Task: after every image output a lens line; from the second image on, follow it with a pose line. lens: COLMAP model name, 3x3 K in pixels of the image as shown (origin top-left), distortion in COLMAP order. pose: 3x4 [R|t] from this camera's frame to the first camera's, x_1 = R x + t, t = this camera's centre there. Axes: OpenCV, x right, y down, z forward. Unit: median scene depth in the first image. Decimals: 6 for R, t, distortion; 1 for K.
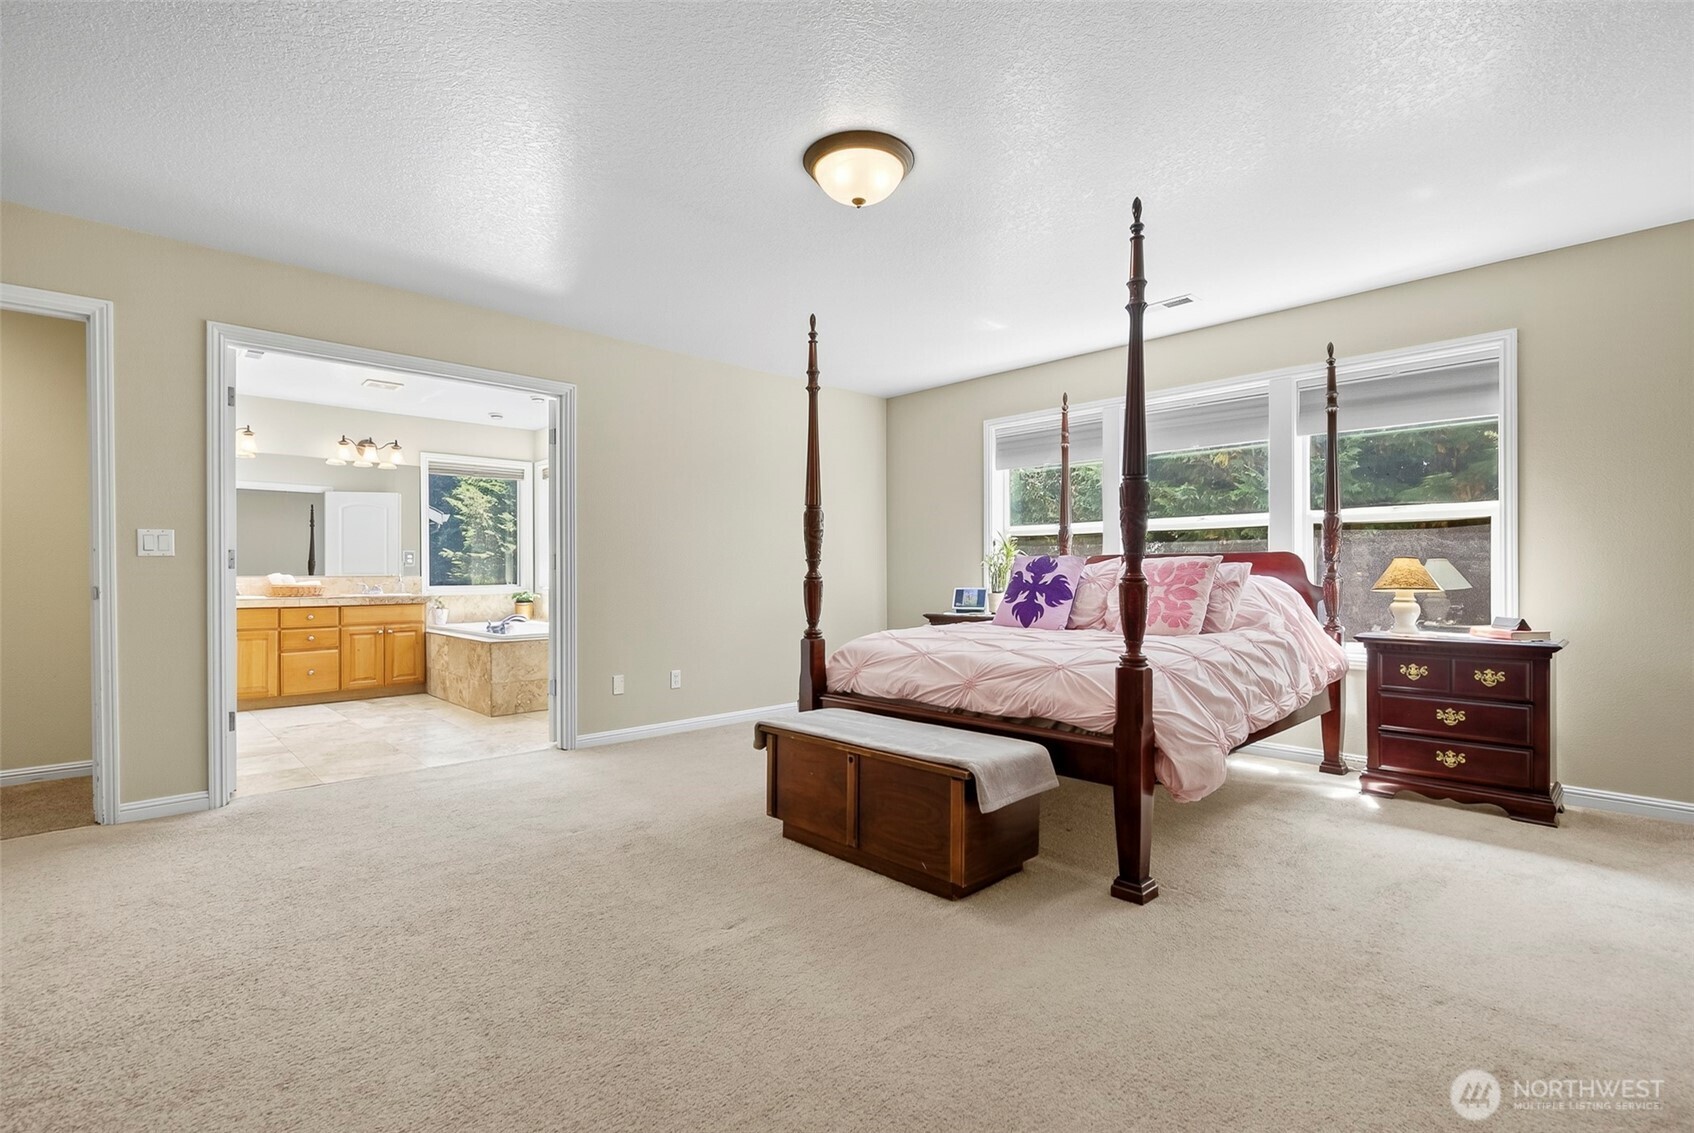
lens RADIAL K [[778.2, 0, 855.1], [0, 778.2, 570.1], [0, 0, 1]] dist [-0.005126, 0.001135]
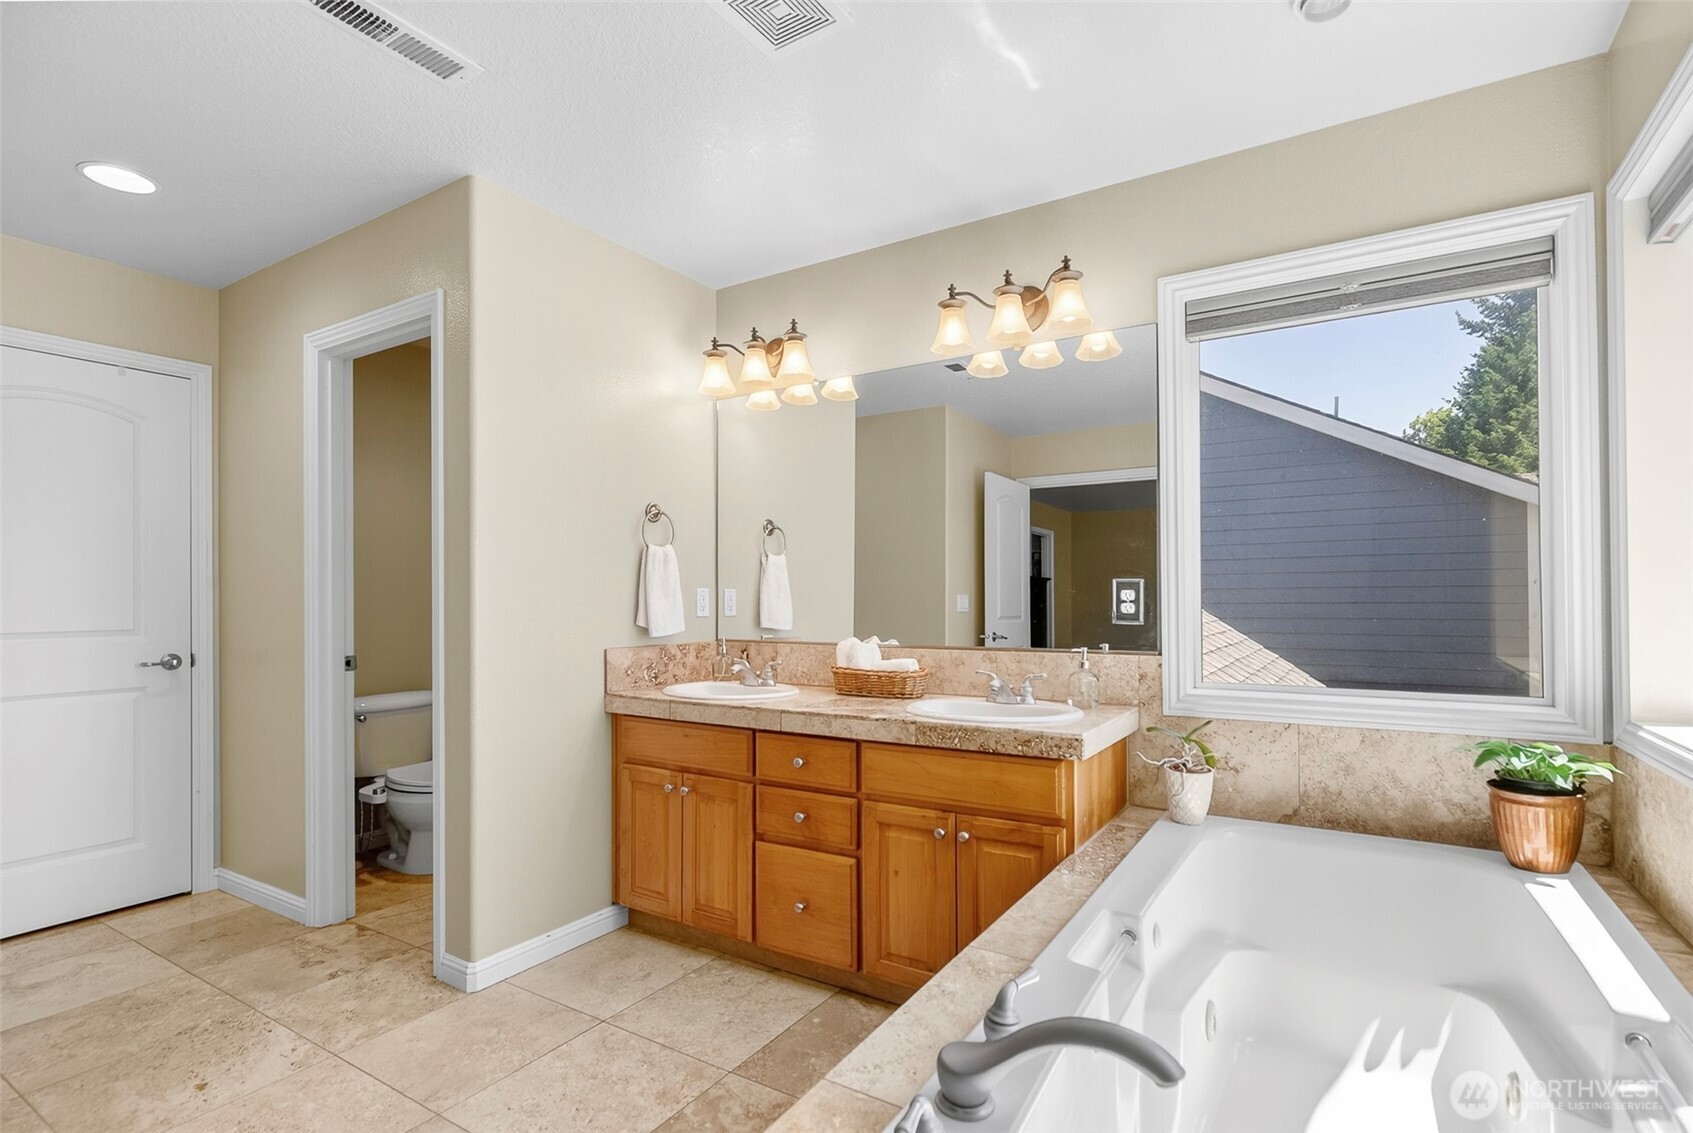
lens RADIAL K [[777.8, 0, 912.9], [0, 777.8, 594.0], [0, 0, 1]] dist [-0.005126, 0.001135]
pose [[0.272522, -0.003624, -0.962143, -0.295450], [0.005270, 0.999984, -0.002274, -0.019377], [0.962135, -0.004451, 0.272536, 0.883784]]
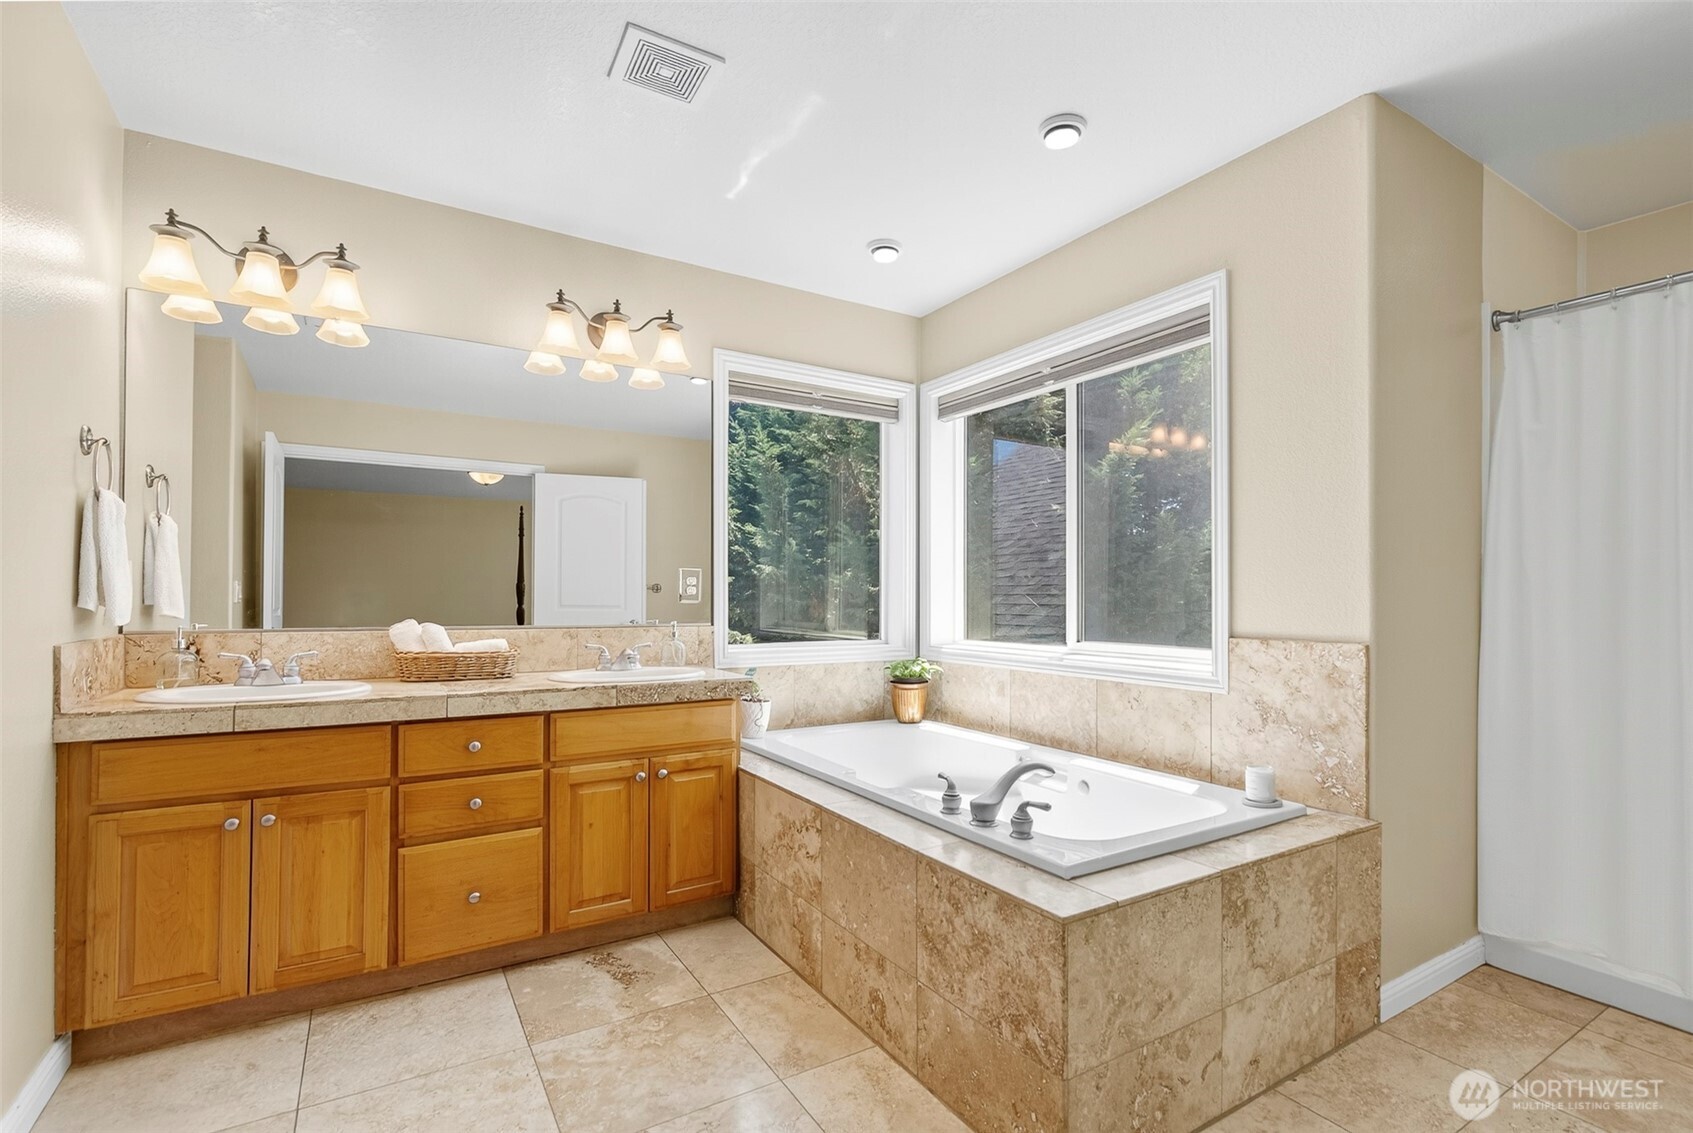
lens RADIAL K [[777.8, 0, 856.2], [0, 777.8, 593.2], [0, 0, 1]] dist [-0.005126, 0.001135]
pose [[0.975480, 0.007419, -0.219962, -0.414277], [-0.008053, 0.999966, -0.001988, -0.011352], [0.219939, 0.003711, 0.975506, 0.634184]]
